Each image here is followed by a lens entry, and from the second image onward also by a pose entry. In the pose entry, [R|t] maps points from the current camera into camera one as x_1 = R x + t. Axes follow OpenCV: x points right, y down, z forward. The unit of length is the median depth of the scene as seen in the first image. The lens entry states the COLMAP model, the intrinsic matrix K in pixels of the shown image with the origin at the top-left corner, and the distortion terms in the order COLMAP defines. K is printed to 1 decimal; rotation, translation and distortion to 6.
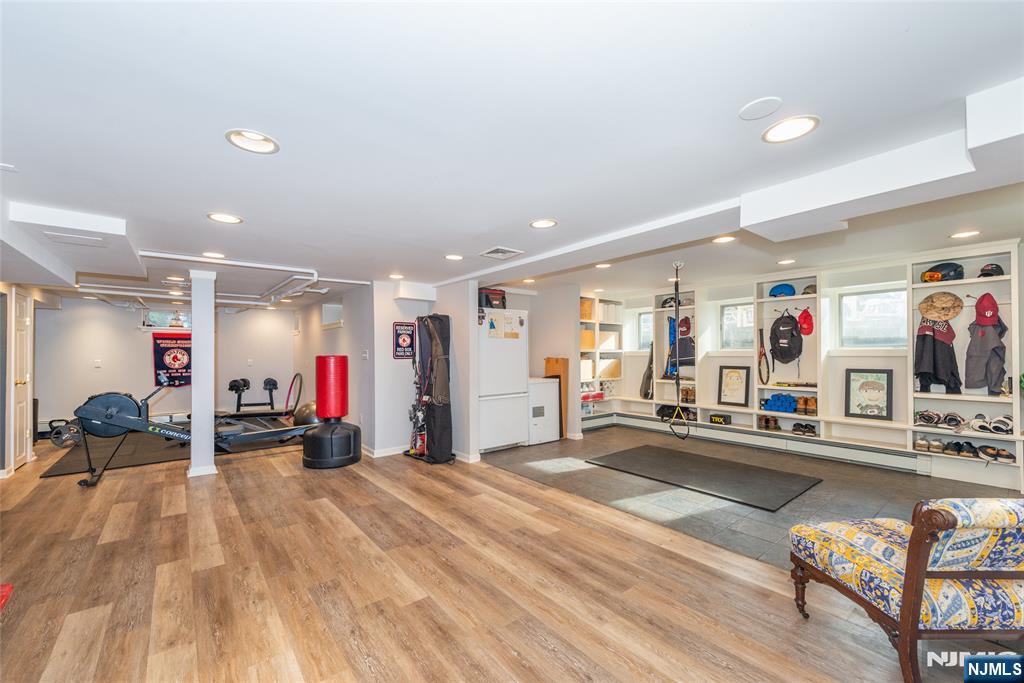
lens RADIAL K [[396.8, 0, 509.0], [0, 396.8, 351.4], [0, 0, 1]] dist [0.000406, -0.000212]
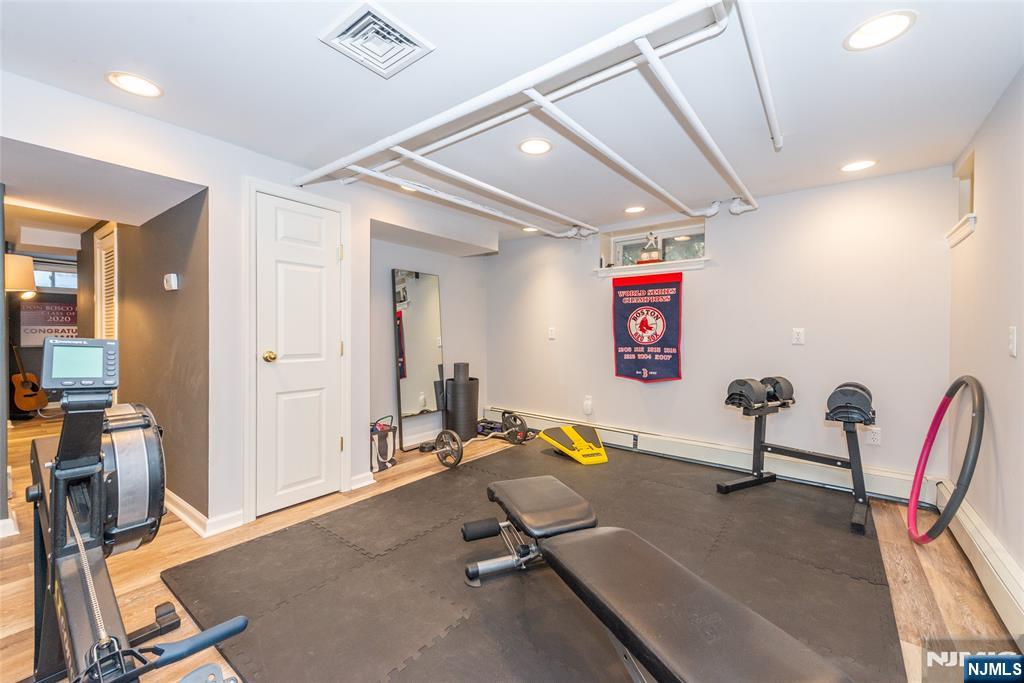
lens RADIAL K [[396.8, 0, 513.0], [0, 396.8, 333.5], [0, 0, 1]] dist [0.000406, -0.000212]
pose [[0.198704, 0.013198, -0.979971, -0.372867], [0.001120, 0.999906, 0.013693, 0.021247], [0.980059, -0.003819, 0.198670, 0.730681]]
